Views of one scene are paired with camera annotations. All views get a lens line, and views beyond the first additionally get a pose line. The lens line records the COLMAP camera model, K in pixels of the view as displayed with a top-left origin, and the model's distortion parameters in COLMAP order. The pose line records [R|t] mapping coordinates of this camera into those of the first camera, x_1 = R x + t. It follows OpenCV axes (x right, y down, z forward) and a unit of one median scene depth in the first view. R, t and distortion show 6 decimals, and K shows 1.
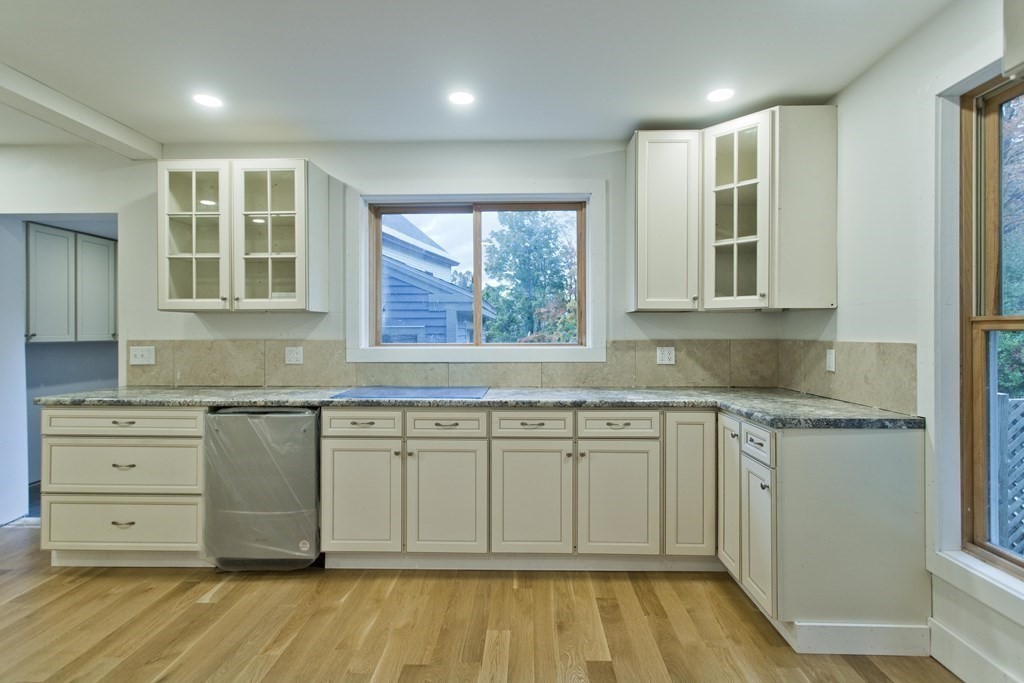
lens RADIAL K [[495.2, 0, 522.0], [0, 495.2, 327.4], [0, 0, 1]] dist [-0.002303, 0.004691]
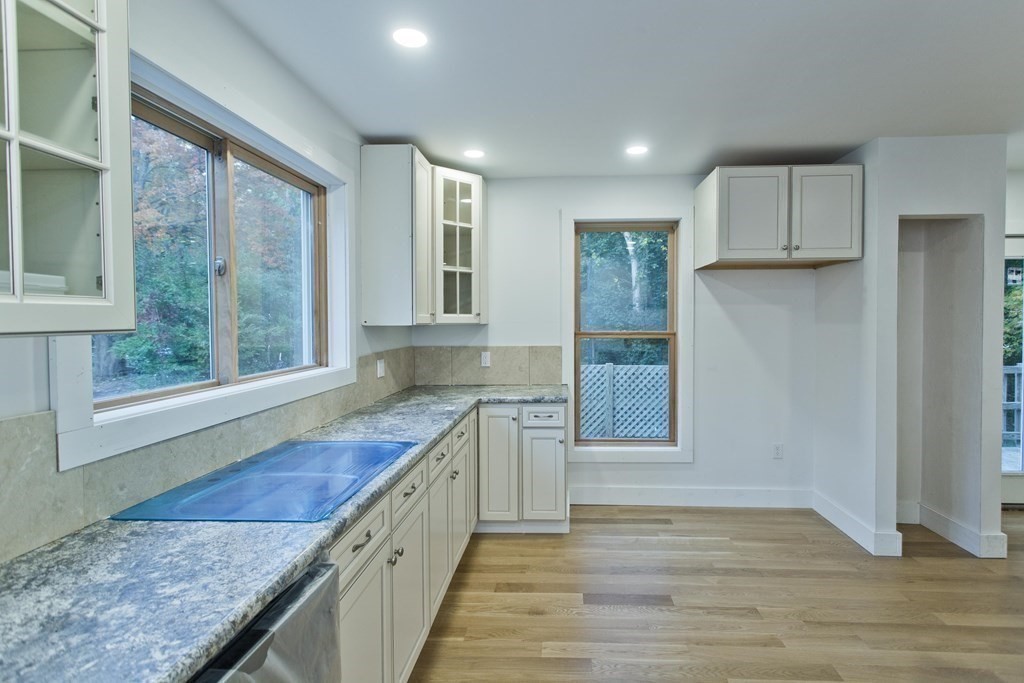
lens RADIAL K [[495.2, 0, 544.7], [0, 495.2, 328.9], [0, 0, 1]] dist [-0.002303, 0.004691]
pose [[0.032672, -0.017462, 0.999314, -0.828301], [-0.005673, 0.999828, 0.017656, -0.049846], [-0.999450, -0.006246, 0.032567, 0.762448]]
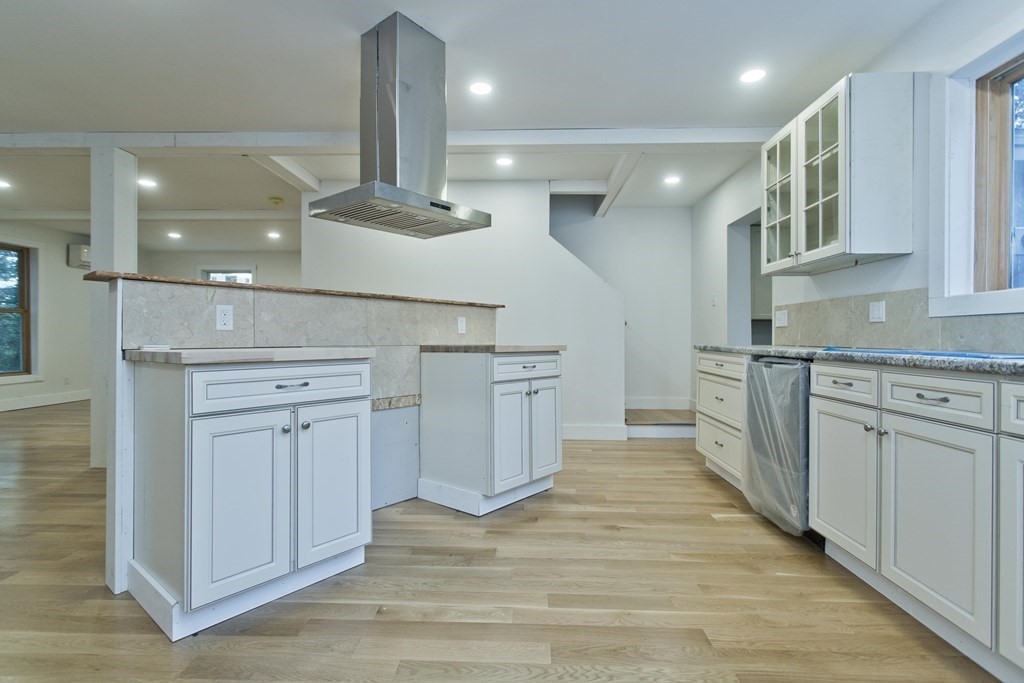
lens RADIAL K [[495.2, 0, 514.9], [0, 495.2, 332.5], [0, 0, 1]] dist [-0.002303, 0.004691]
pose [[-0.009096, -0.007722, -0.999929, 0.459539], [0.004218, 0.999961, -0.007761, 0.115668], [0.999950, -0.004288, -0.009063, 0.483308]]
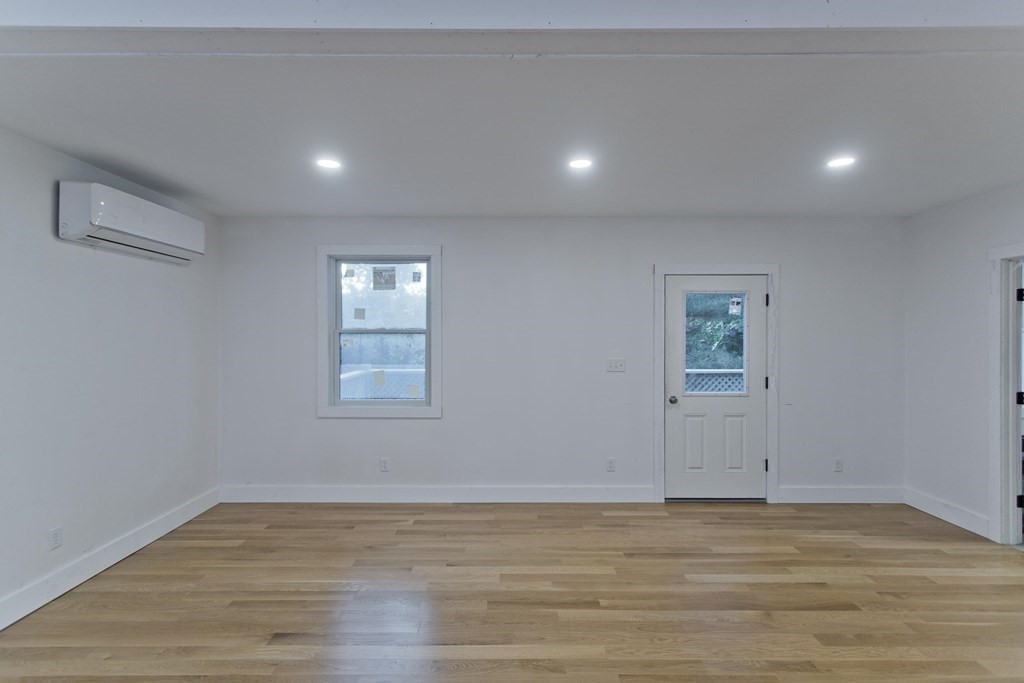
lens RADIAL K [[495.2, 0, 511.1], [0, 495.2, 341.3], [0, 0, 1]] dist [-0.002303, 0.004691]
pose [[0.020264, 0.015554, -0.999674, -1.191248], [0.006340, 0.999857, 0.015685, -0.076448], [0.999775, -0.006656, 0.020162, -1.079358]]
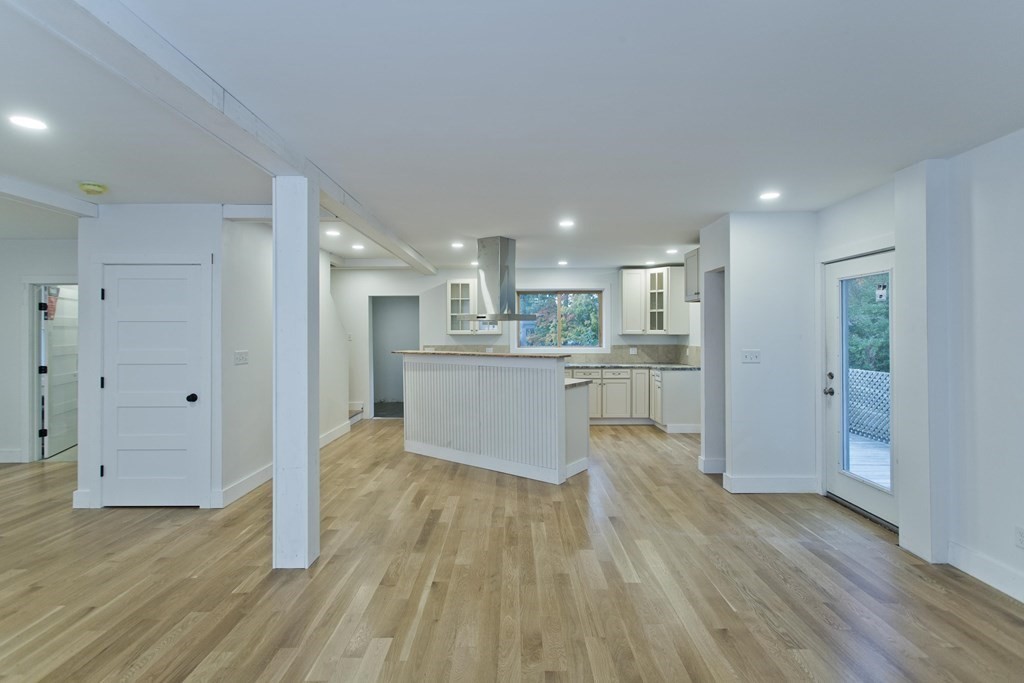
lens RADIAL K [[495.2, 0, 515.0], [0, 495.2, 323.9], [0, 0, 1]] dist [-0.002303, 0.004691]
pose [[0.999807, -0.000537, 0.019616, -0.458120], [0.000704, 0.999964, -0.008488, -0.075774], [-0.019611, 0.008500, 0.999772, -1.904160]]
